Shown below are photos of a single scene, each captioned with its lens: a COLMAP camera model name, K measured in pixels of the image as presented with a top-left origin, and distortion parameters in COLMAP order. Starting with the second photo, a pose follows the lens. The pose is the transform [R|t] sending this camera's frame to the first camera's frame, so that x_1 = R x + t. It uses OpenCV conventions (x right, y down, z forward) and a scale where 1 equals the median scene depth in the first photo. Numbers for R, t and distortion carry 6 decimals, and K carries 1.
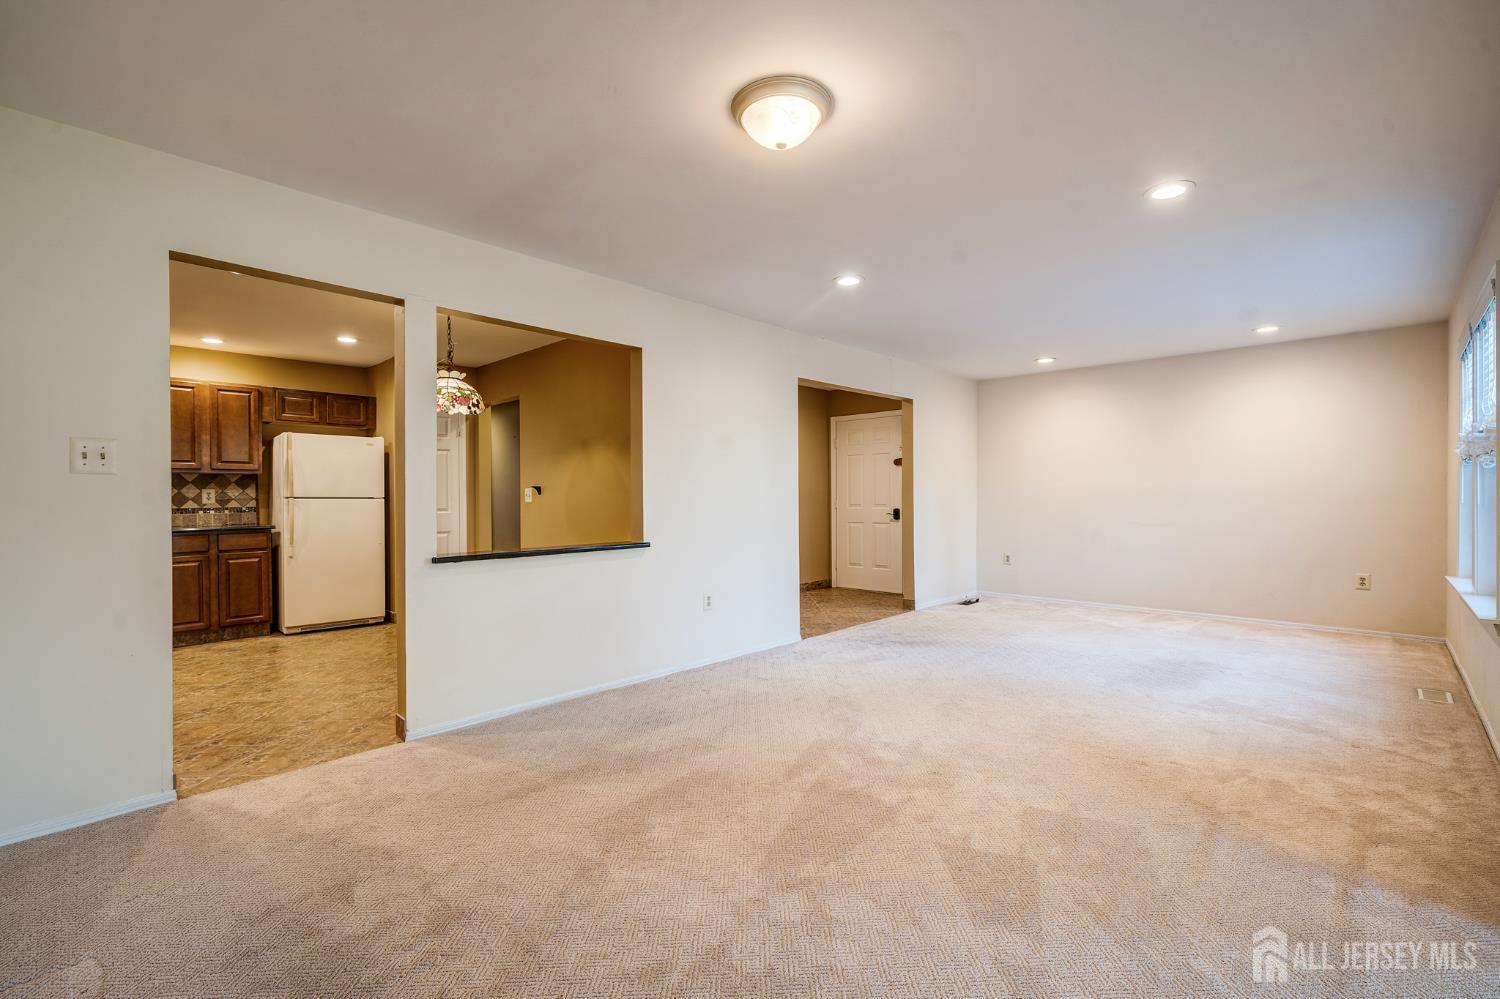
lens RADIAL K [[654.1, 0, 753.2], [0, 654.1, 497.2], [0, 0, 1]] dist [0.004112, -0.000185]
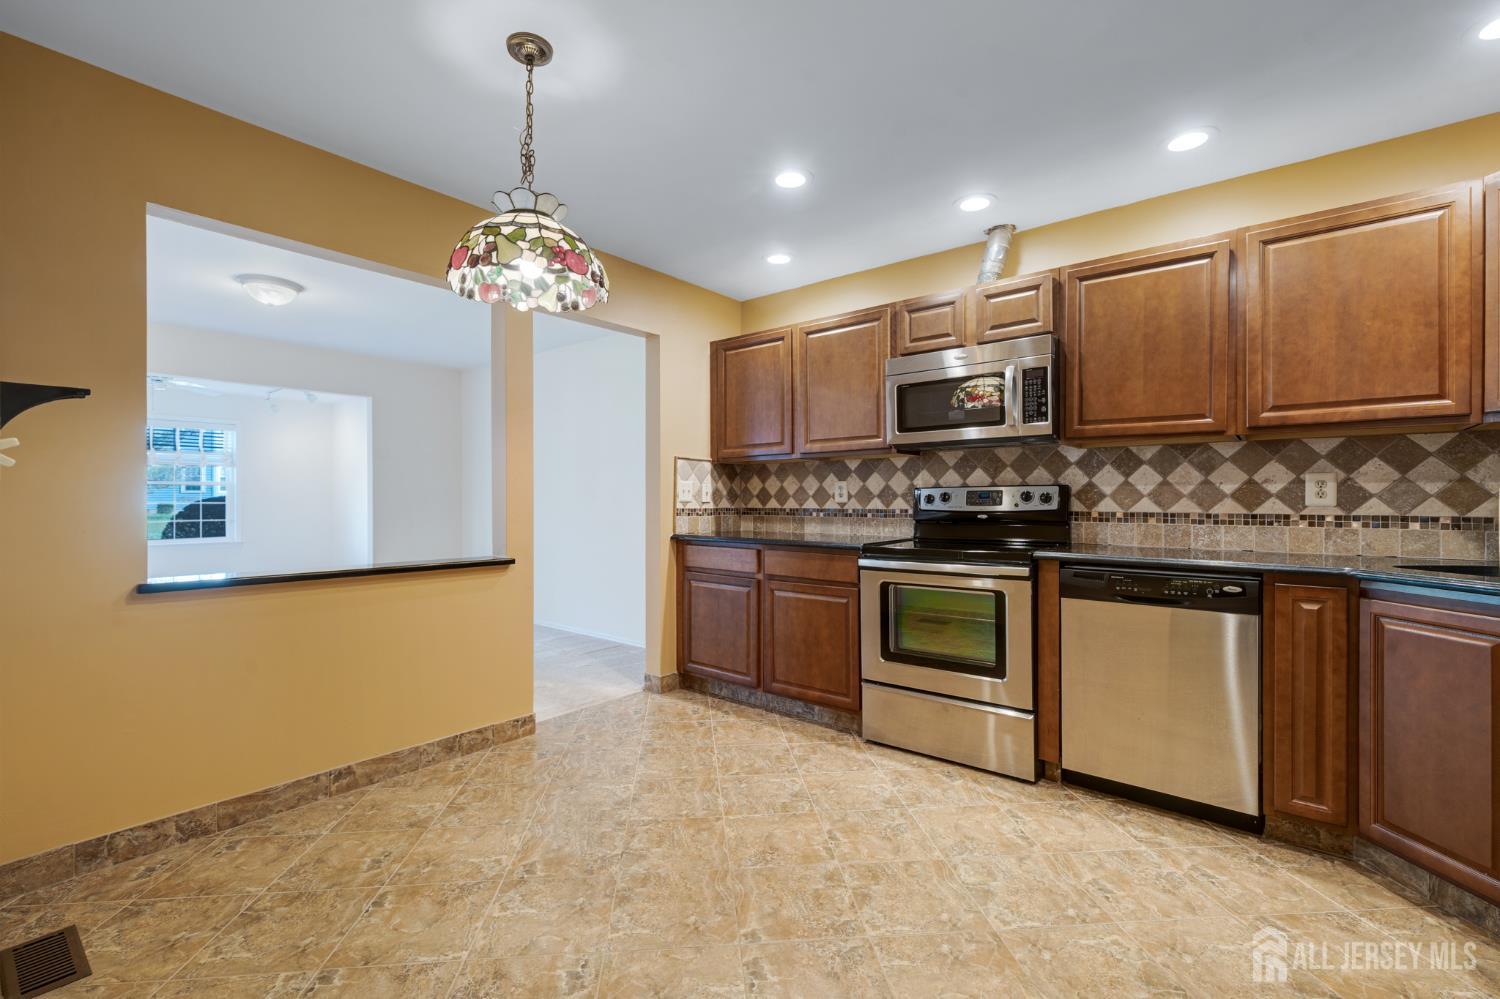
lens RADIAL K [[654.1, 0, 743.2], [0, 654.1, 500.7], [0, 0, 1]] dist [0.004112, -0.000185]
pose [[-0.998484, 0.004264, -0.054876, -0.490983], [0.004099, 0.999987, 0.003113, 0.004887], [0.054889, 0.002883, -0.998488, 1.221182]]
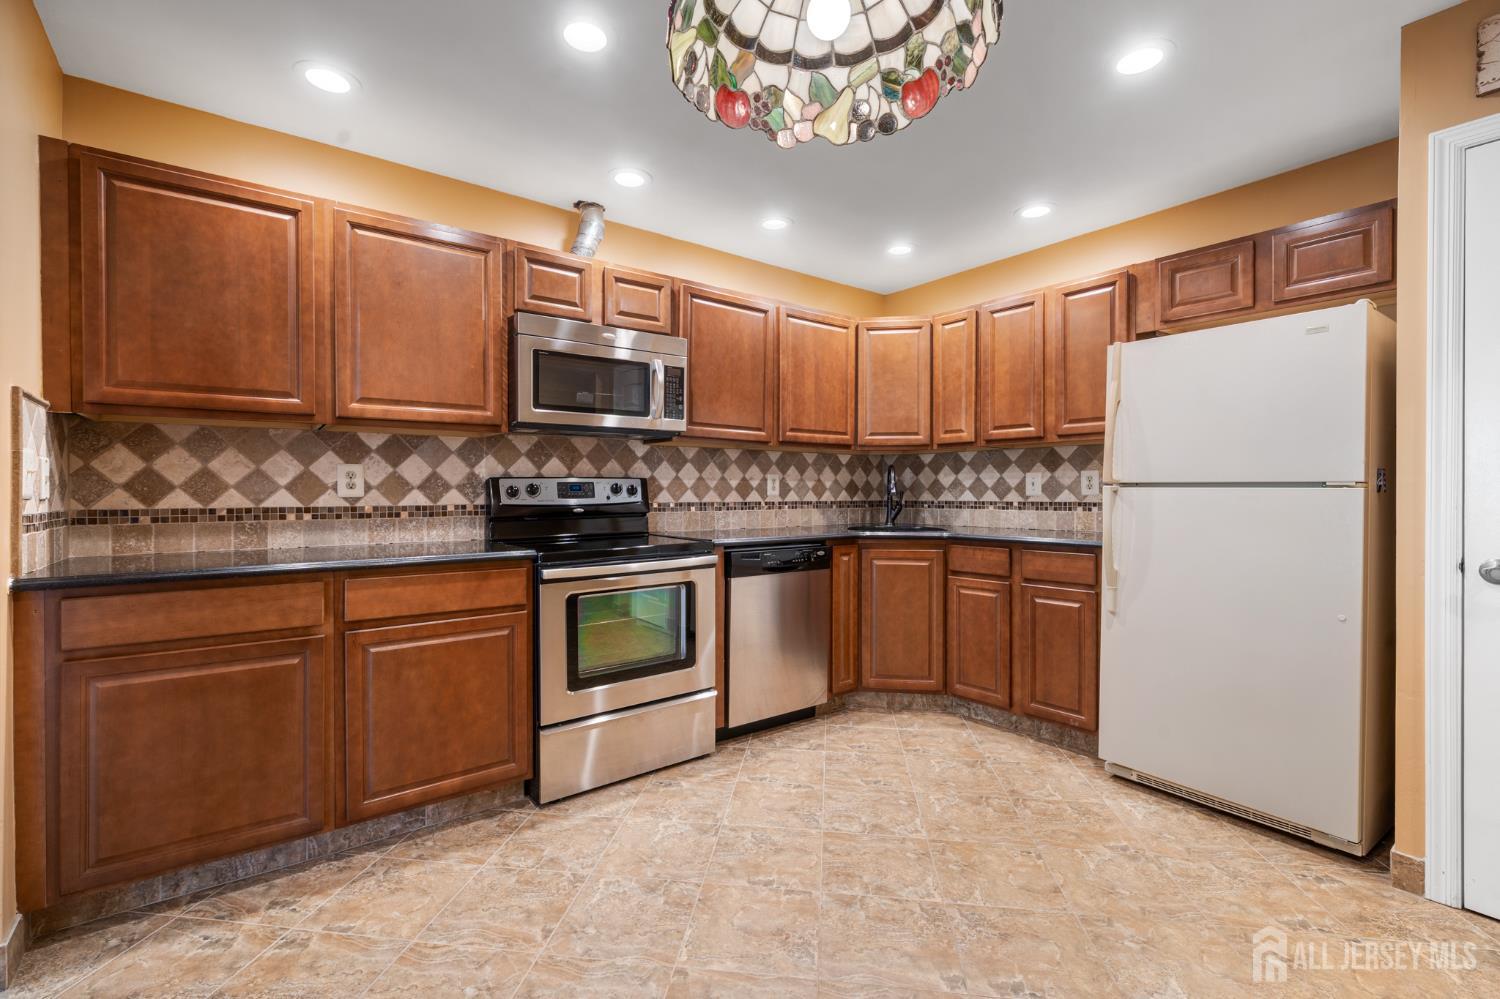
lens RADIAL K [[654.1, 0, 747.8], [0, 654.1, 494.5], [0, 0, 1]] dist [0.004112, -0.000185]
pose [[-0.174119, 0.009463, -0.984679, -0.215127], [0.001169, 0.999955, 0.009403, 0.003637], [0.984724, 0.000486, -0.174123, 0.860880]]
